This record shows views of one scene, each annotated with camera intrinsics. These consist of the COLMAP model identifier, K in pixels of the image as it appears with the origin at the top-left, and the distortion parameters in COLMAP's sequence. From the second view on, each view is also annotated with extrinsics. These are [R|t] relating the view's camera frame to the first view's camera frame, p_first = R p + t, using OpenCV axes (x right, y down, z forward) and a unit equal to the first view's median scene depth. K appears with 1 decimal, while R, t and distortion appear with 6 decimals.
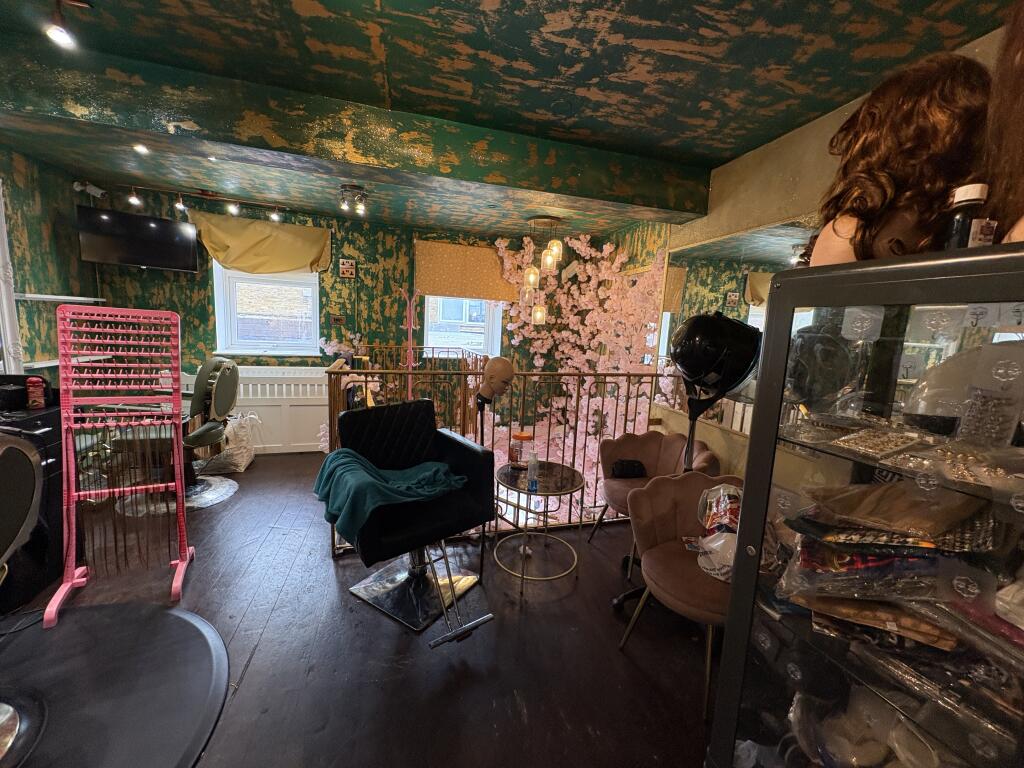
lens RADIAL K [[408.8, 0, 514.2], [0, 408.8, 382.4], [0, 0, 1]] dist [-0.002872, -0.000229]
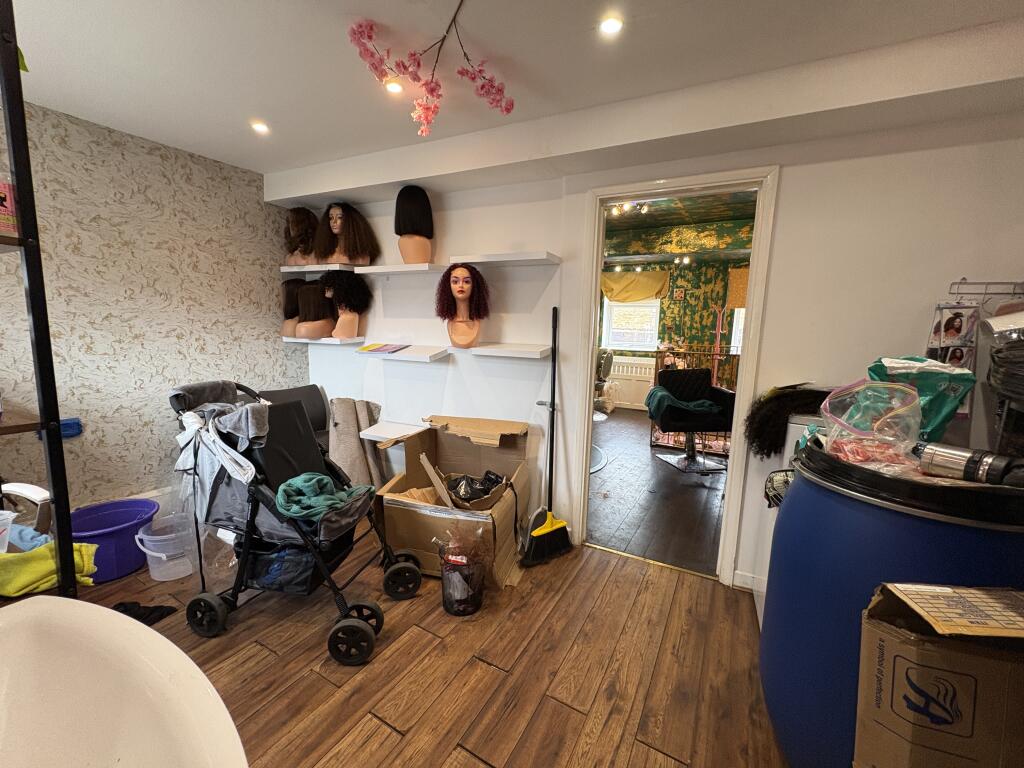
lens RADIAL K [[408.8, 0, 508.5], [0, 408.8, 387.1], [0, 0, 1]] dist [-0.002872, -0.000229]
pose [[0.692127, 0.072928, -0.718082, 0.270635], [-0.089125, 0.995904, 0.015240, 0.099005], [0.716252, 0.053451, 0.695791, -0.496415]]
